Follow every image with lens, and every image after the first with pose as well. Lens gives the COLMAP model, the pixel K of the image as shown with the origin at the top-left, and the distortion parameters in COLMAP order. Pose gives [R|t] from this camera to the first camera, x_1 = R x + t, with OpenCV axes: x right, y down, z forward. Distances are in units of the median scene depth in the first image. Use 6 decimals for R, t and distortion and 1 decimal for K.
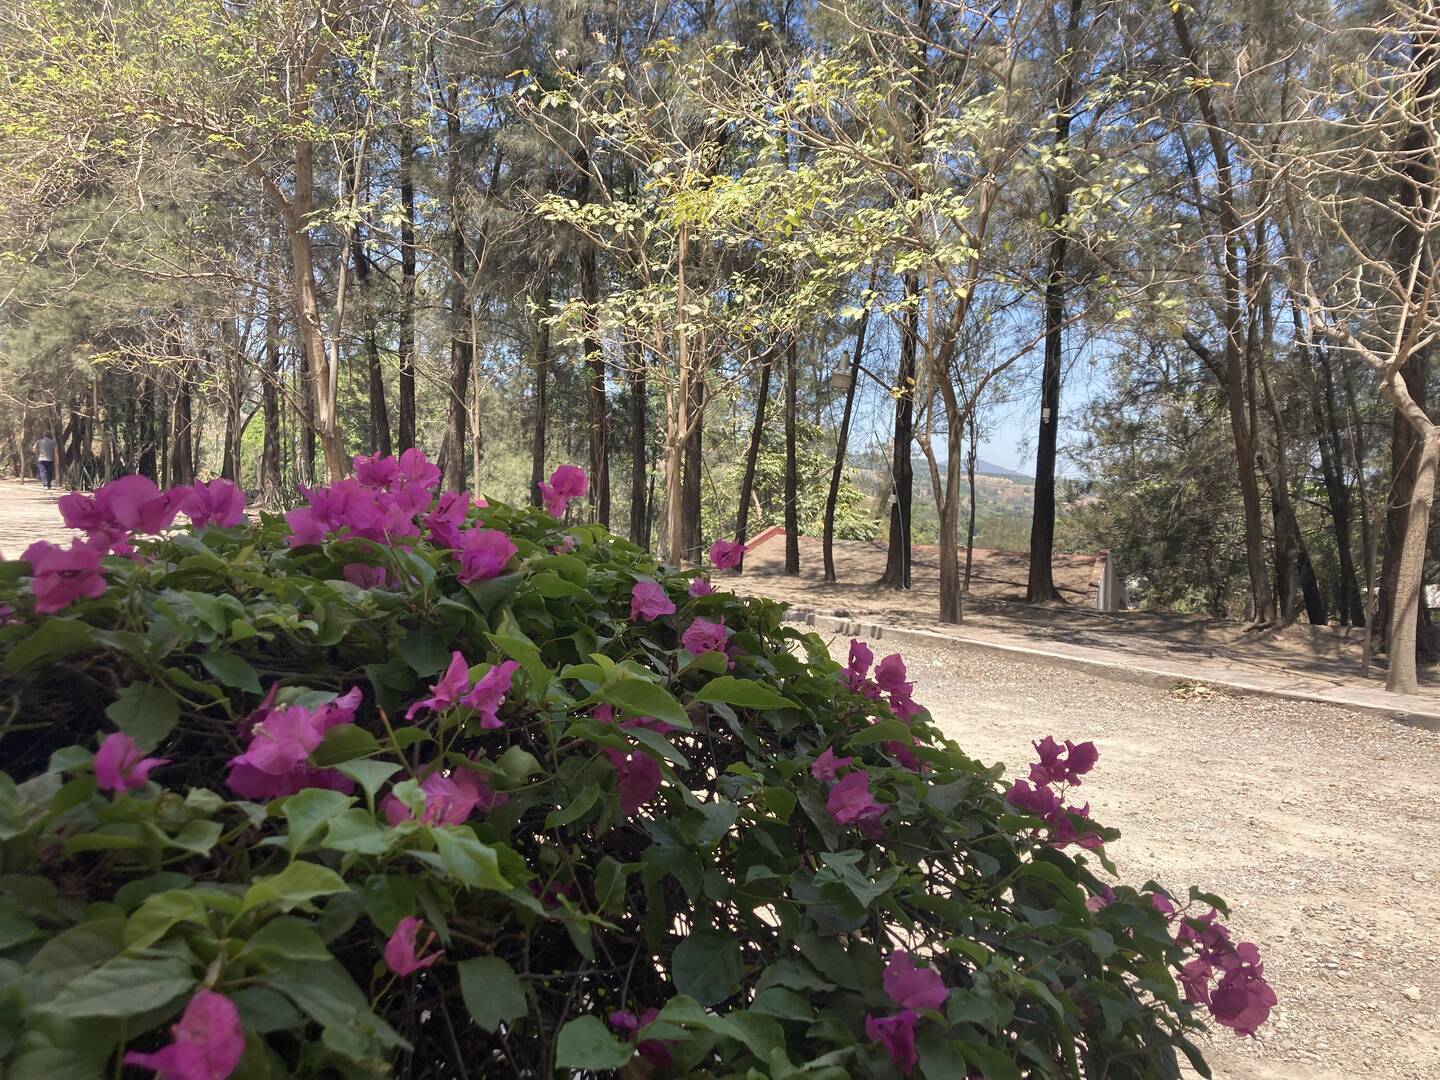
lens RADIAL K [[1179.1, 0, 725.5], [0, 1179.1, 535.5], [0, 0, 1]] dist [0.024322, -0.033551]
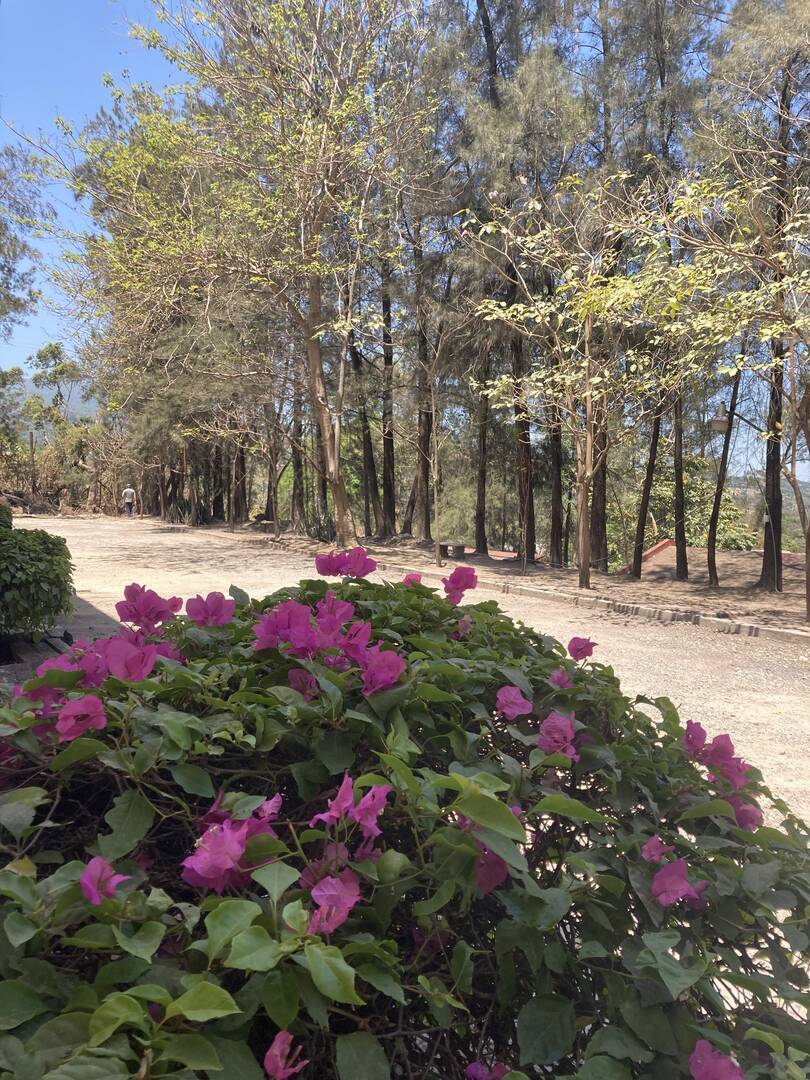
lens RADIAL K [[884.3, 0, 407.7], [0, 884.3, 537.1], [0, 0, 1]] dist [0.024322, -0.033551]
pose [[0.969693, -0.018335, -0.243639, 0.004718], [0.016221, 0.999811, -0.010680, -0.008616], [0.243788, 0.006404, 0.969807, 0.002930]]
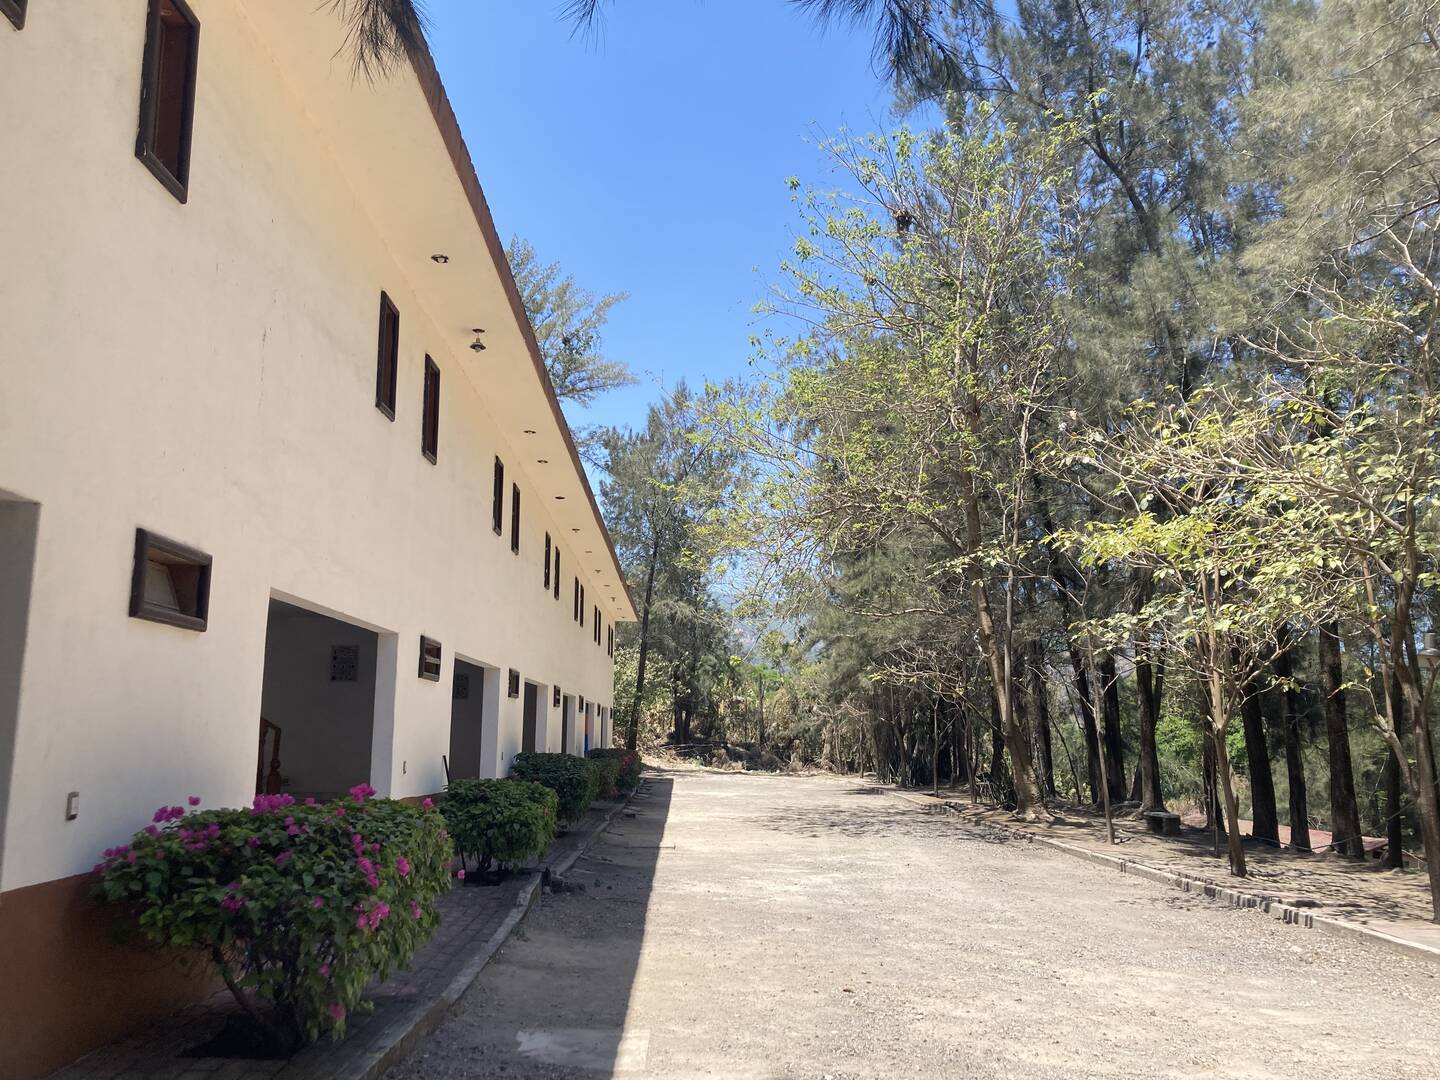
lens RADIAL K [[1179.1, 0, 719.3], [0, 1179.1, 541.1], [0, 0, 1]] dist [0.024322, -0.033551]
pose [[0.750995, -0.142092, -0.644839, 0.316283], [-0.012162, 0.973430, -0.228662, 0.000668], [0.660196, 0.179566, 0.729313, -0.111174]]
